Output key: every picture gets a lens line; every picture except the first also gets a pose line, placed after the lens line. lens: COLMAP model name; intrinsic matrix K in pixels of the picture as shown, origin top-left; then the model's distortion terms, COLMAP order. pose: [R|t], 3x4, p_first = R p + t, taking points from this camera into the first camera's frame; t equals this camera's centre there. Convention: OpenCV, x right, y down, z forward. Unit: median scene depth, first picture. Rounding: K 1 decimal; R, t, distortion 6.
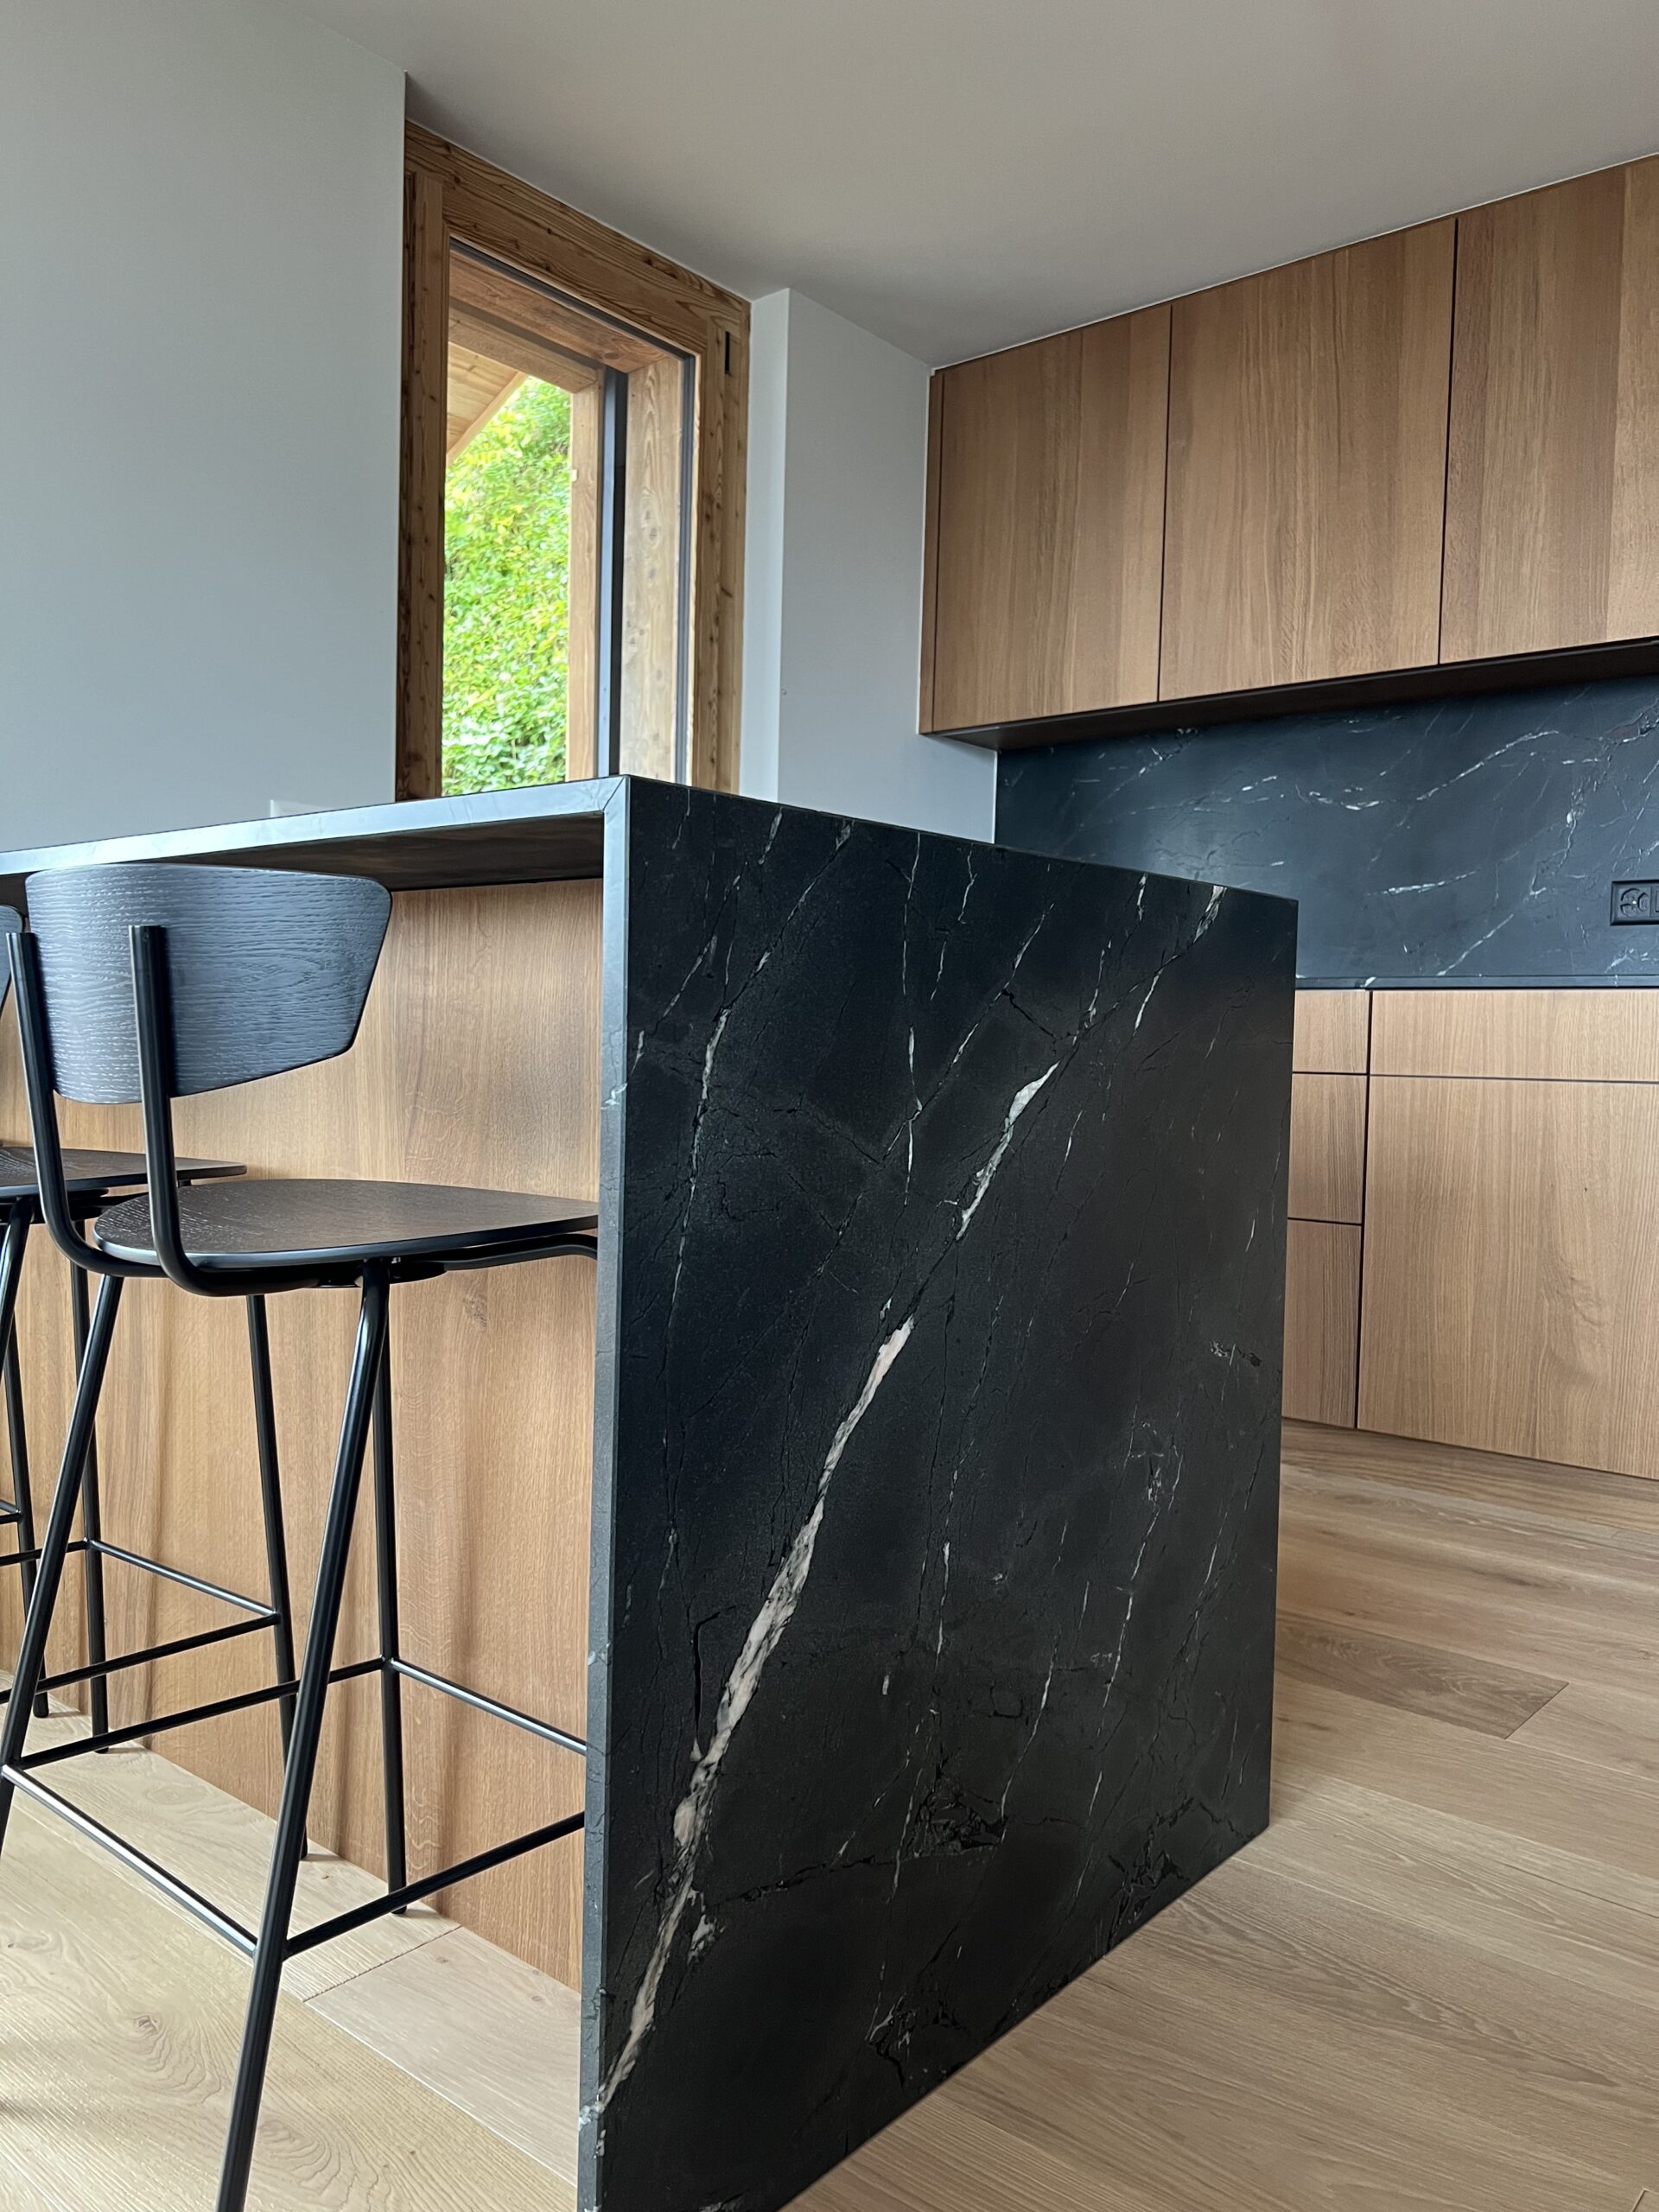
lens RADIAL K [[1682.7, 0, 824.1], [0, 1682.7, 1116.6], [0, 0, 1]] dist [0.032037, -0.054542]
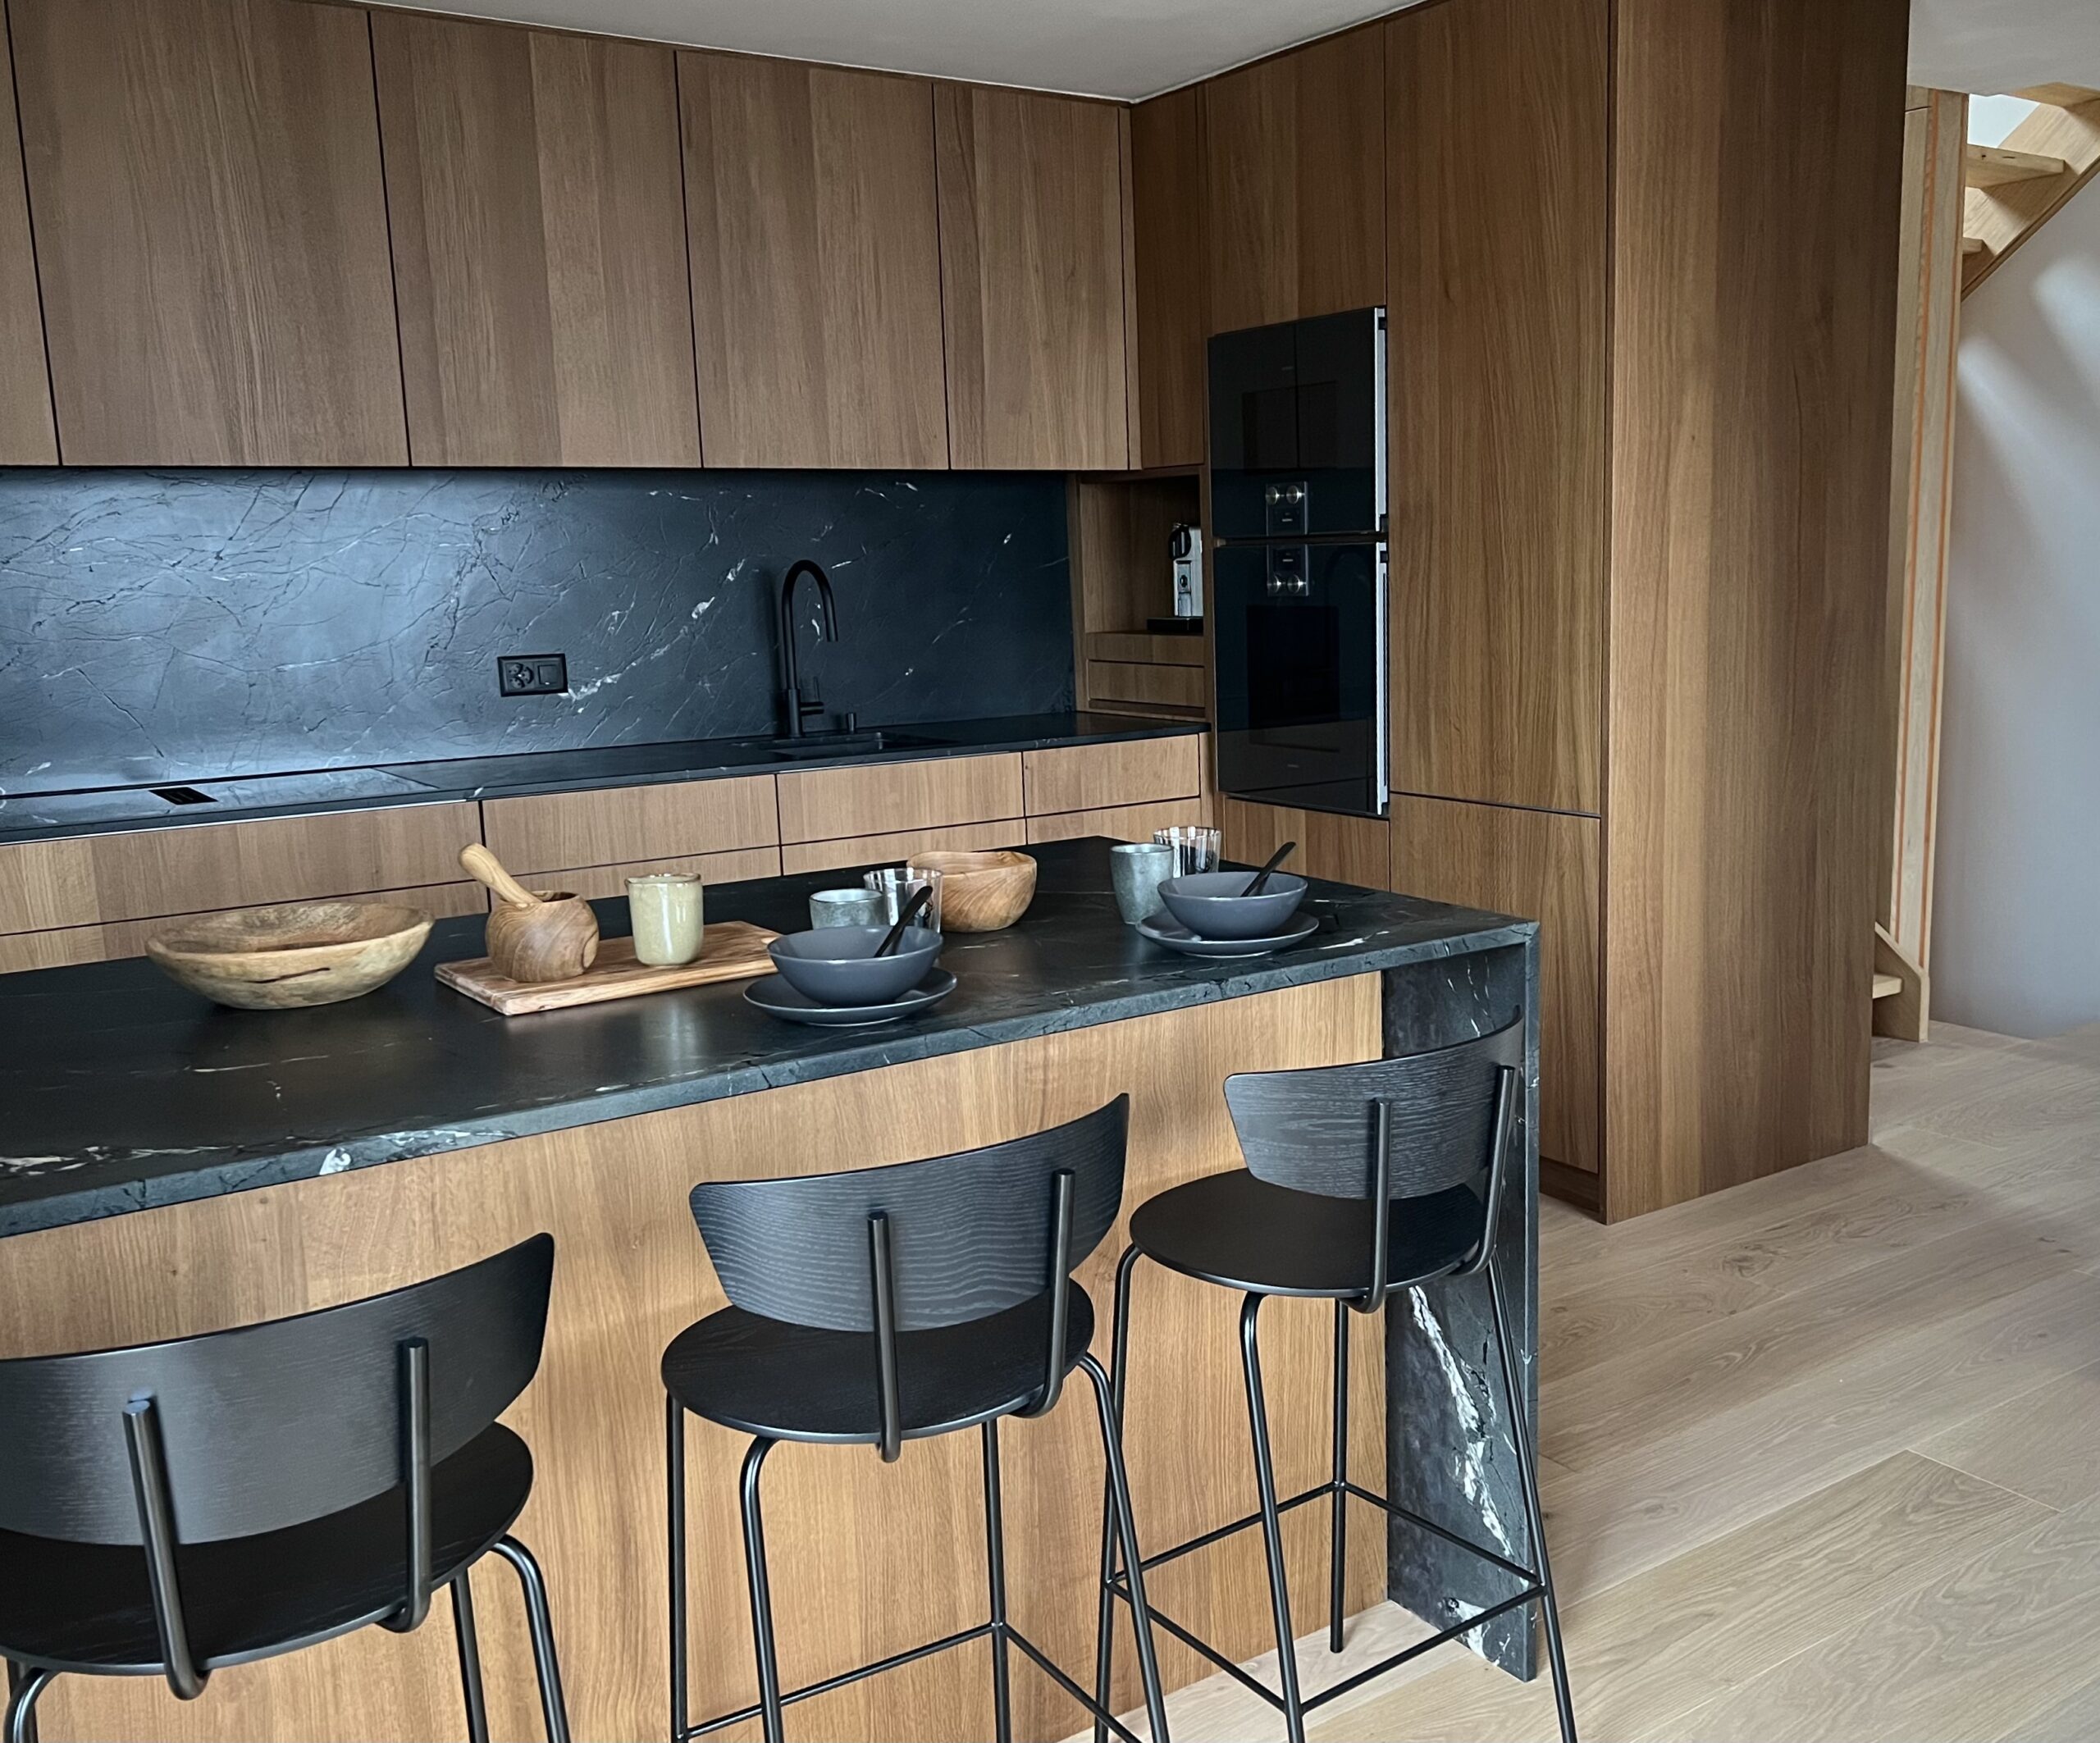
lens RADIAL K [[1955.4, 0, 1121.4], [0, 1955.4, 868.7], [0, 0, 1]] dist [0.017224, -0.001223]
pose [[0.250512, -0.186168, 0.950045, -0.796101], [0.073107, 0.982172, 0.173187, -0.231107], [-0.965349, 0.026069, 0.259656, 0.323571]]
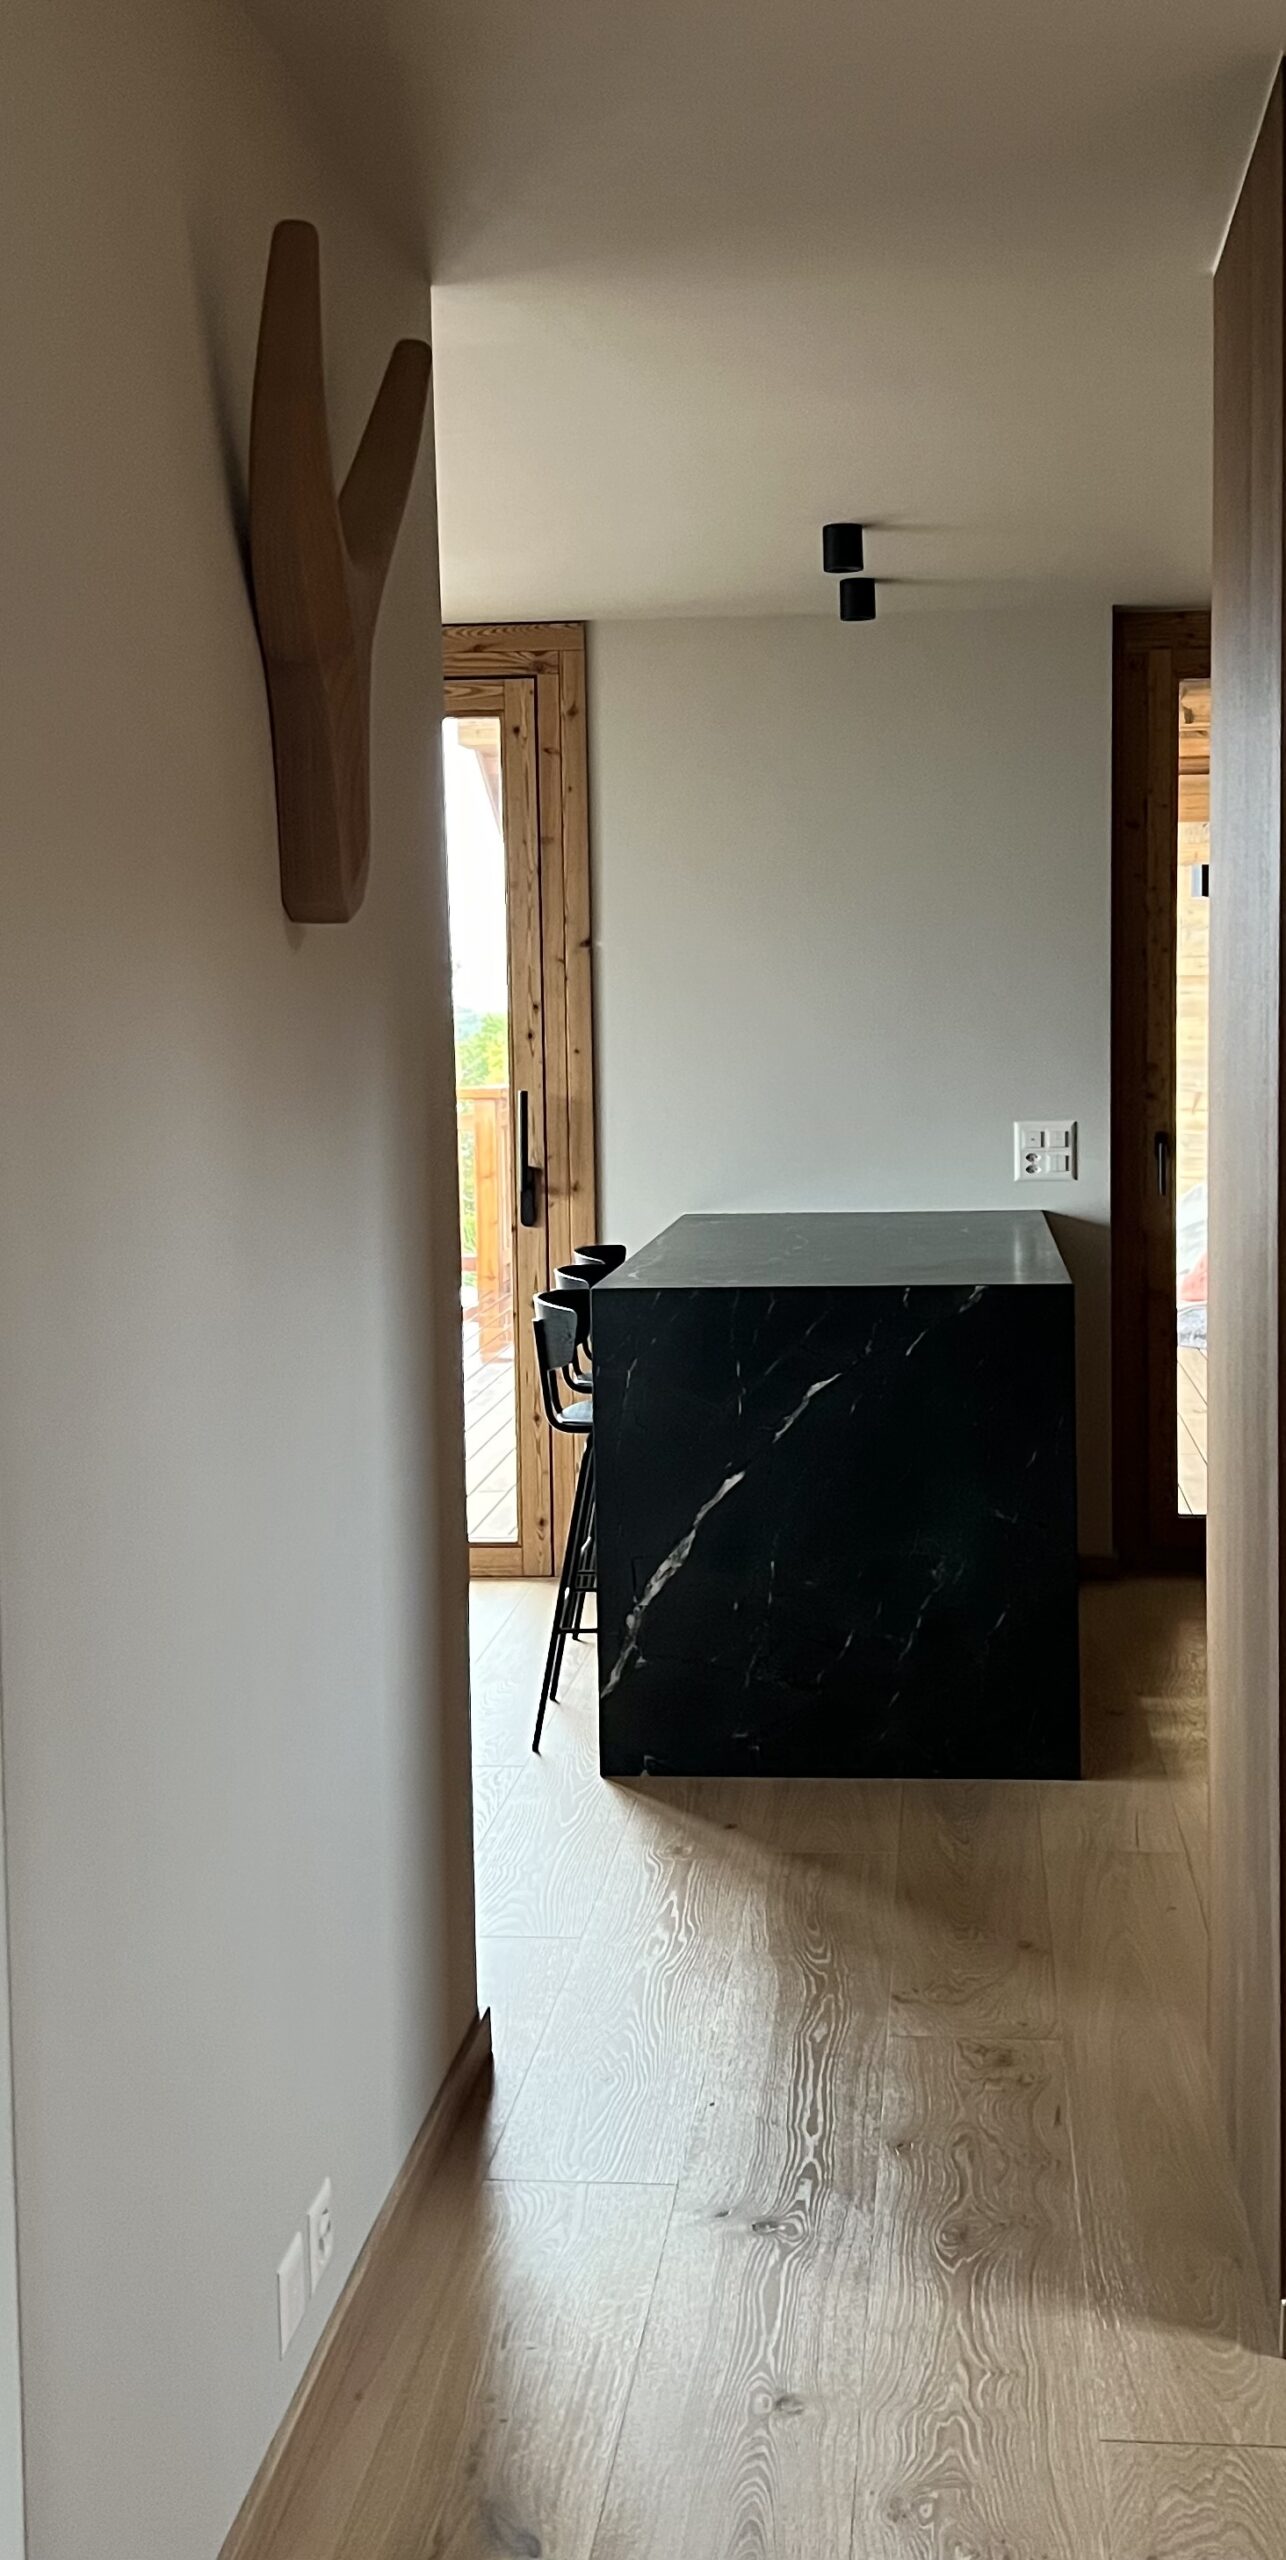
lens RADIAL K [[2522.3, 0, 643.0], [0, 2522.3, 1280.0], [0, 0, 1]] dist [0.000776, -0.000314]
pose [[0.553547, 0.048397, -0.831410, 1.340495], [-0.001861, 0.998379, 0.056877, -0.166831], [0.832816, -0.029937, 0.552740, -0.539941]]
